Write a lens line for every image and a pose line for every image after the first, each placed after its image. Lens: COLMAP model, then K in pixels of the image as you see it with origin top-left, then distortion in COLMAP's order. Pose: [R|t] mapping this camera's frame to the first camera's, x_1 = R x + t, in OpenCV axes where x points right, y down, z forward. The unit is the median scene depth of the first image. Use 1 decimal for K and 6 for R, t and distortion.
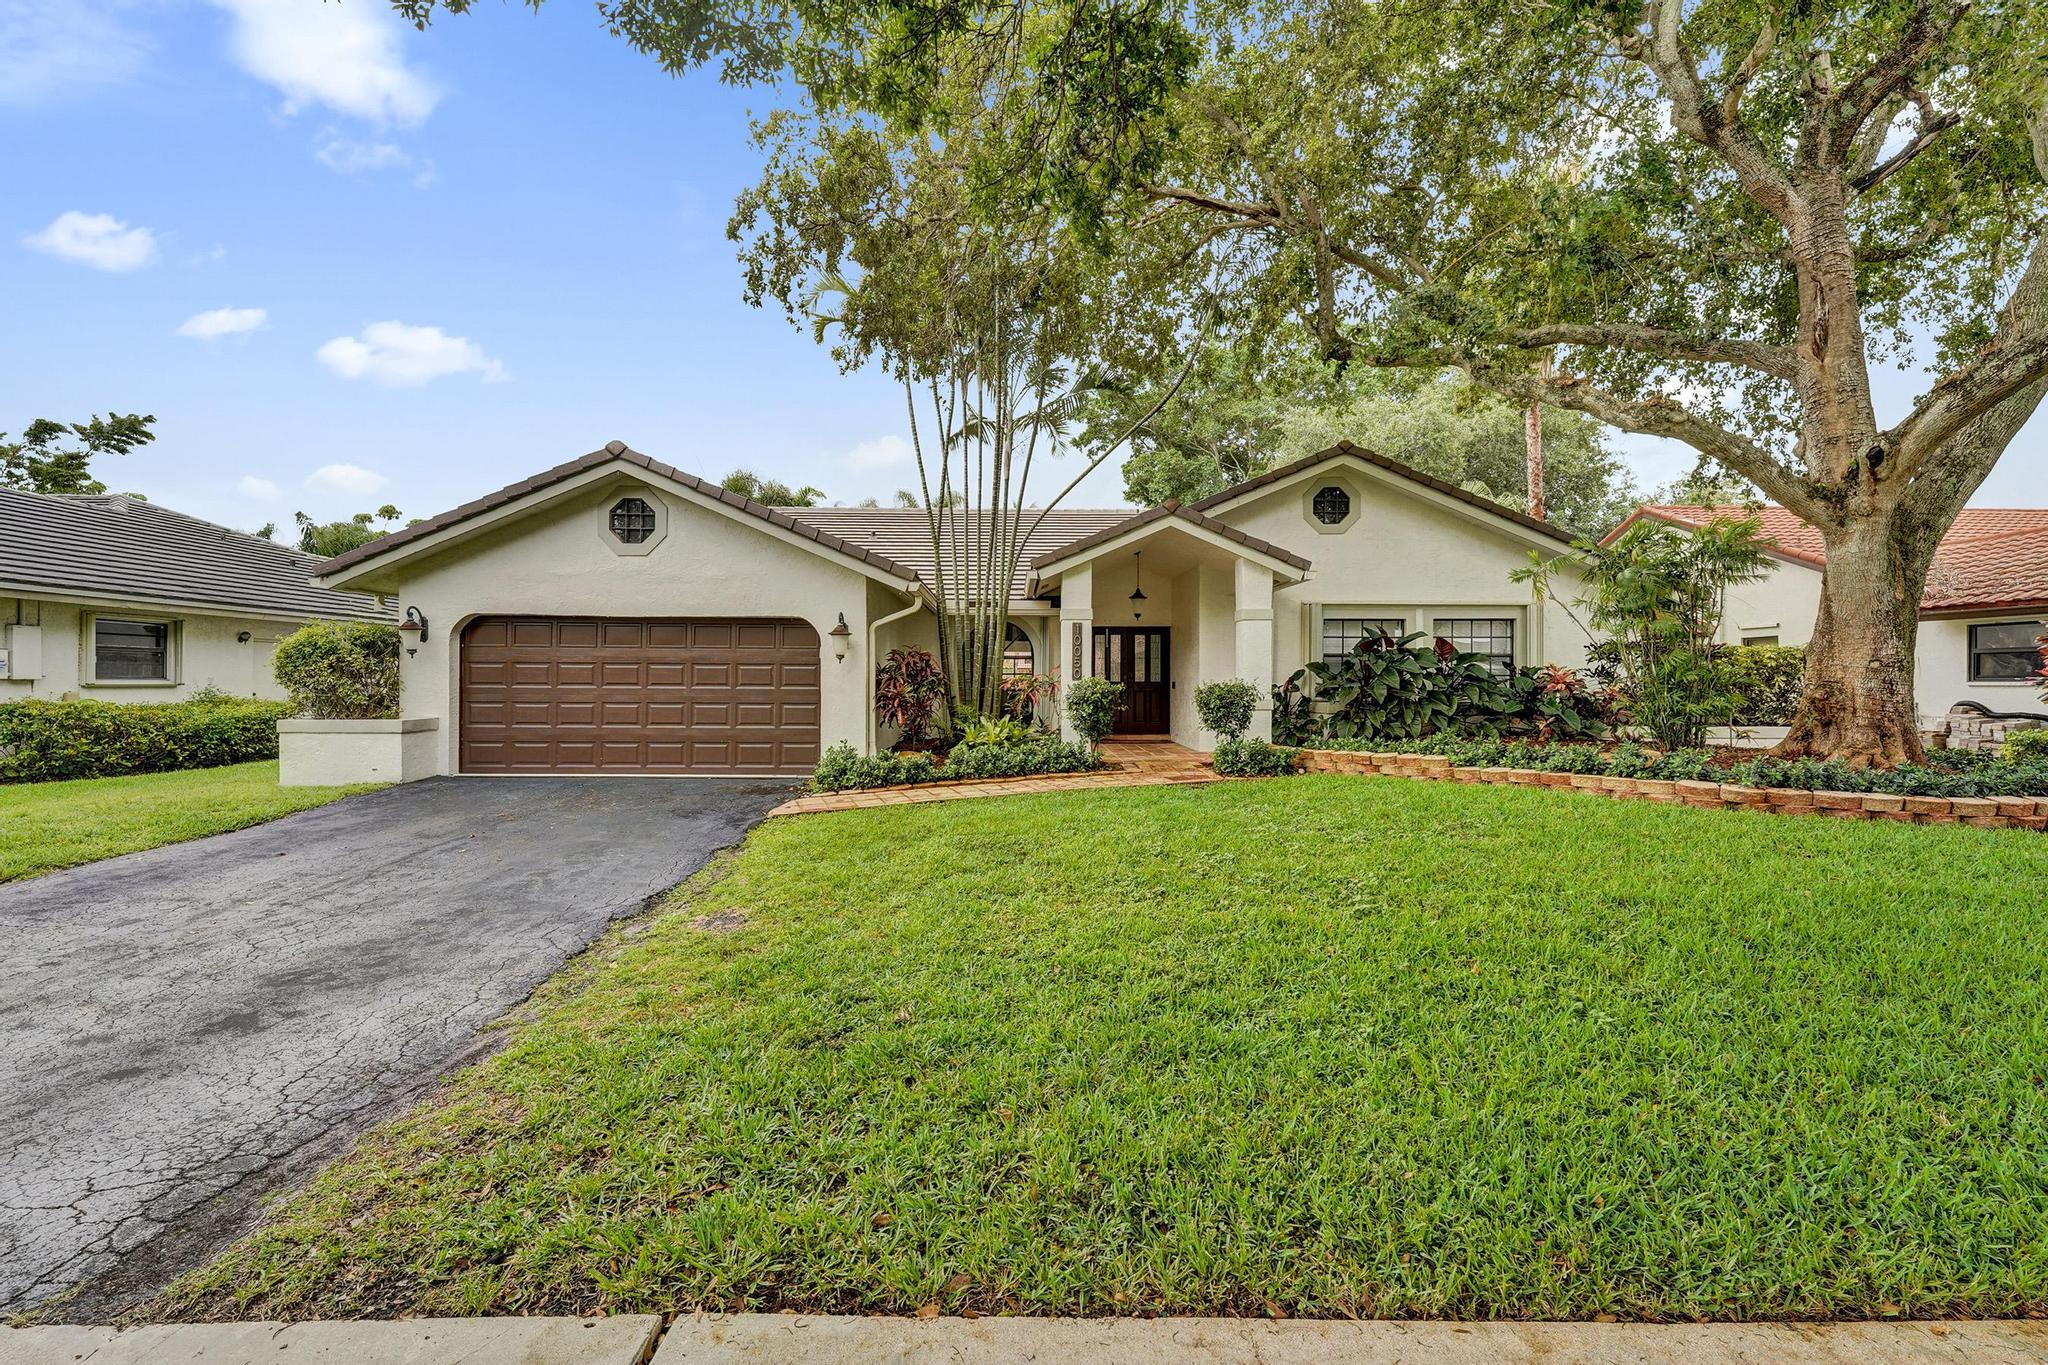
lens RADIAL K [[896.2, 0, 1022.1], [0, 896.2, 682.2], [0, 0, 1]] dist [0.042849, -0.032060]
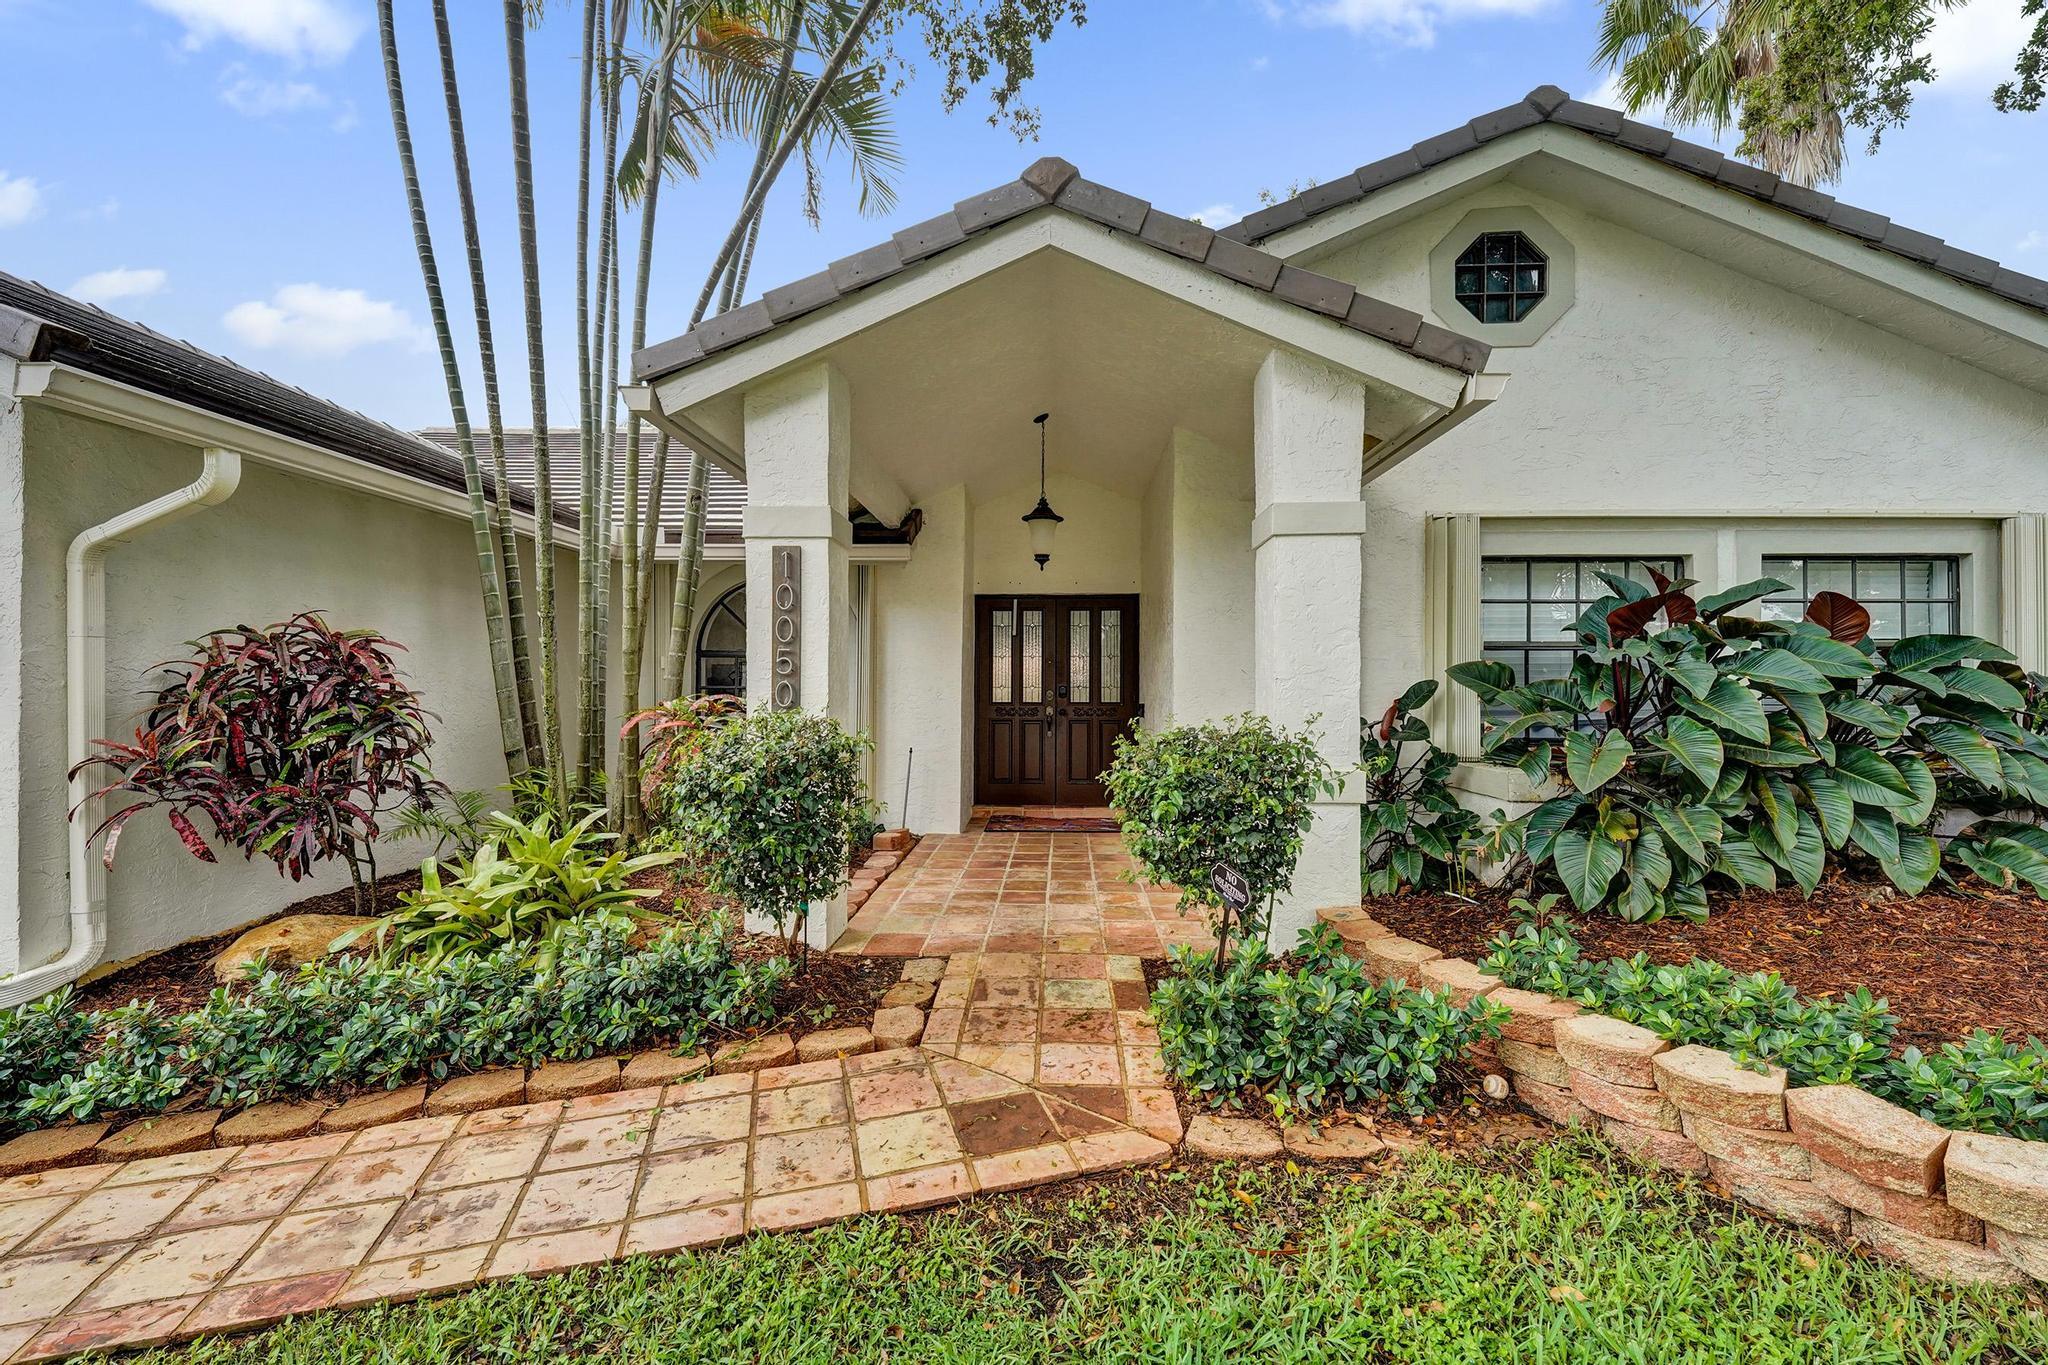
lens RADIAL K [[896.2, 0, 1022.1], [0, 896.2, 682.2], [0, 0, 1]] dist [0.042849, -0.032060]
pose [[0.998544, 0.000773, -0.053936, 0.180877], [-0.001270, 0.999957, -0.009184, -0.011595], [0.053927, 0.009239, 0.998502, 0.703568]]
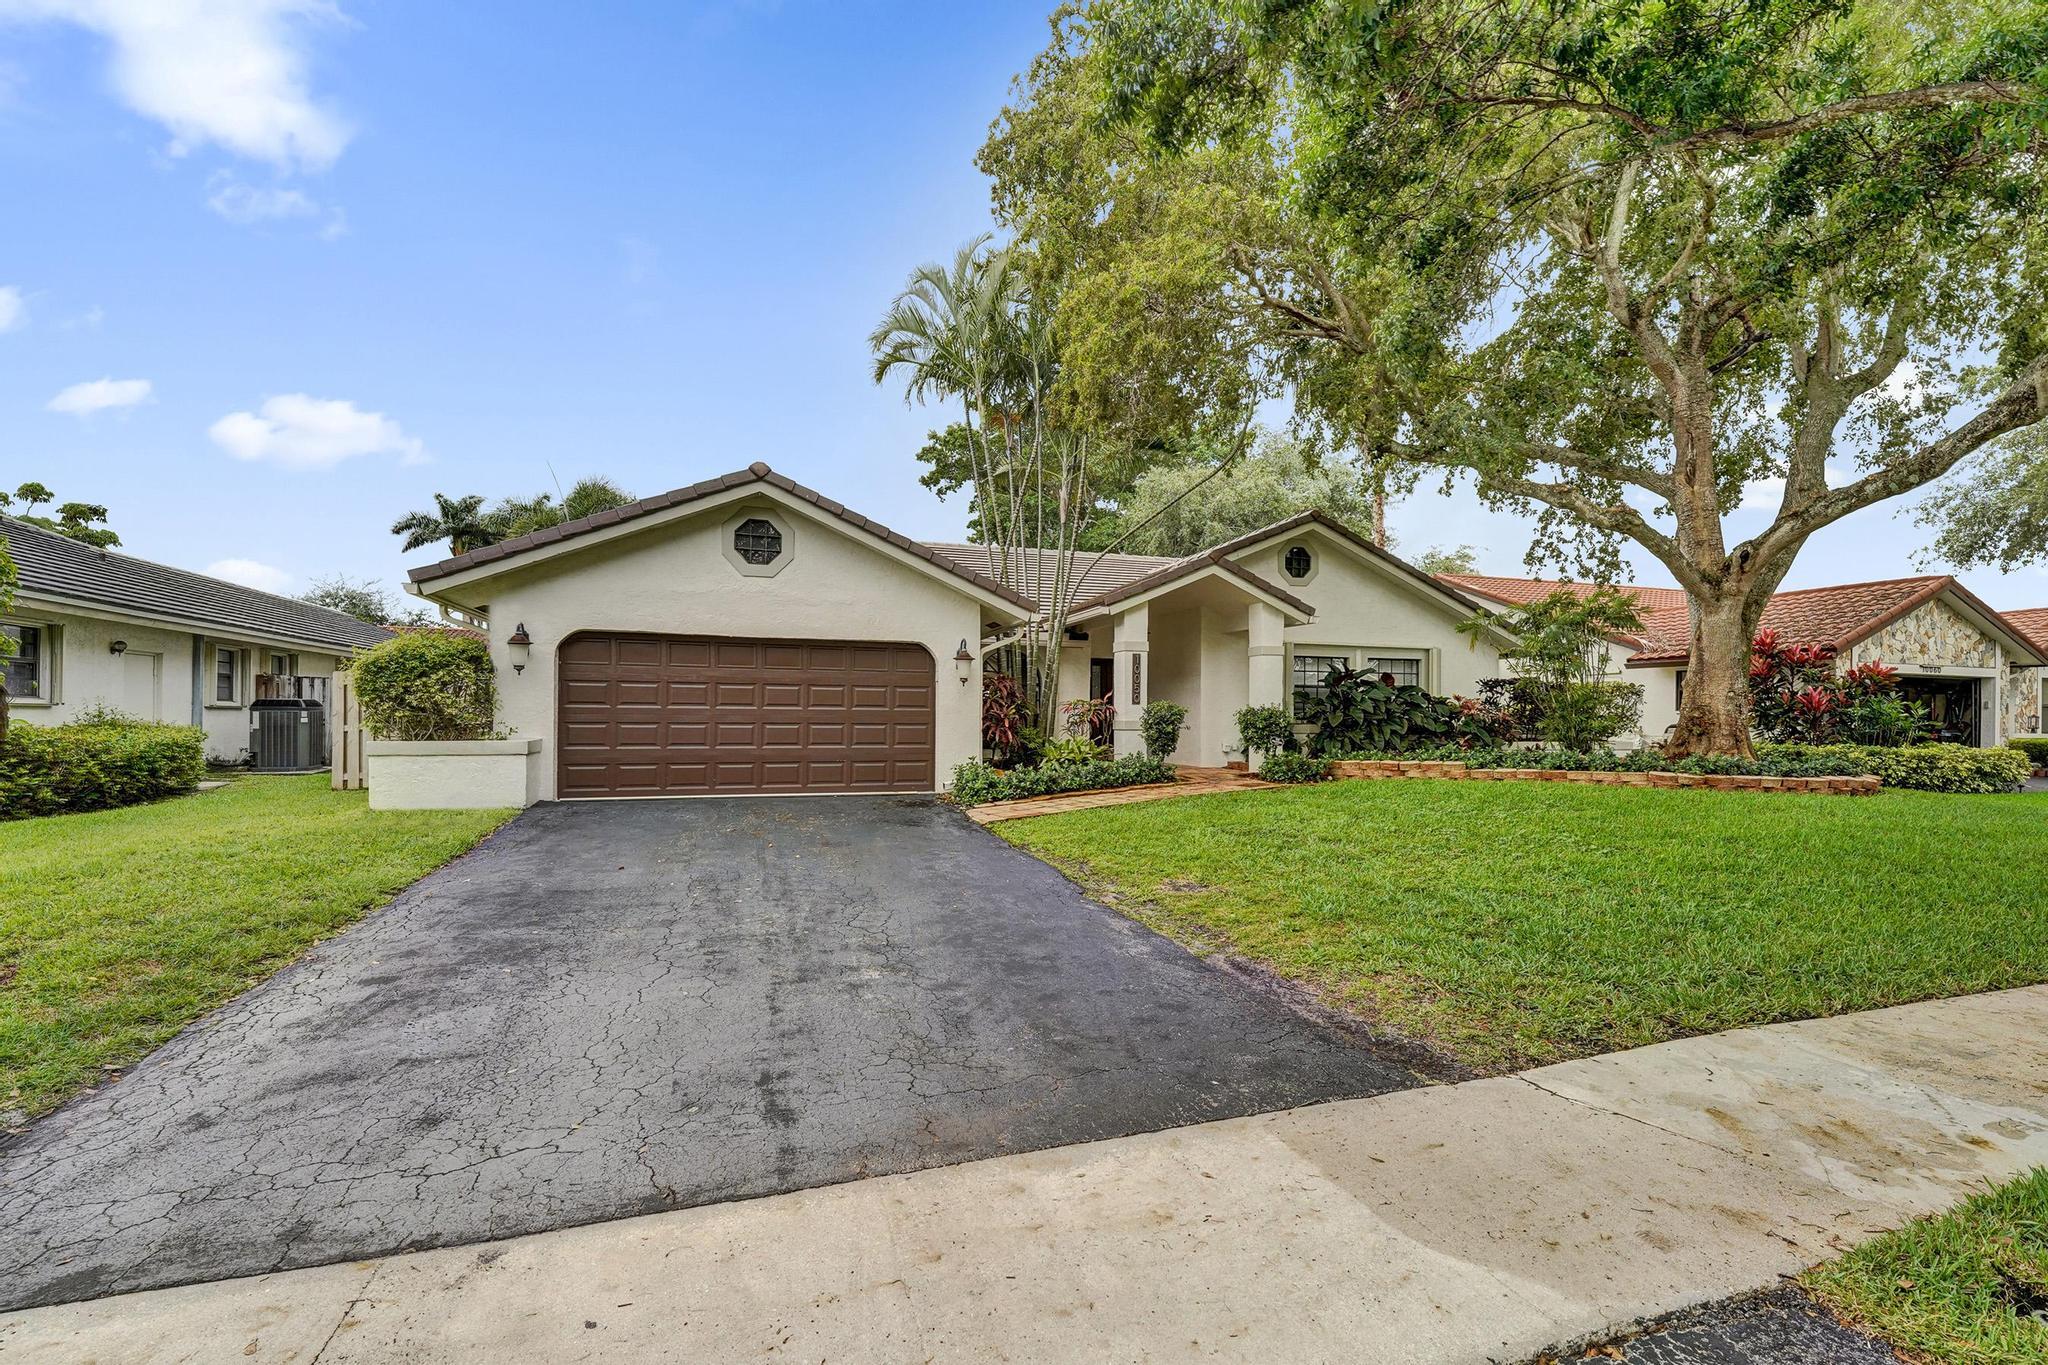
lens RADIAL K [[906.5, 0, 1045.7], [0, 906.5, 714.5], [0, 0, 1]] dist [0.044832, -0.032389]
pose [[0.947680, 0.002946, 0.319209, -0.443998], [-0.002041, 0.999993, -0.003170, 0.015367], [-0.319217, 0.002353, 0.947679, -0.059239]]
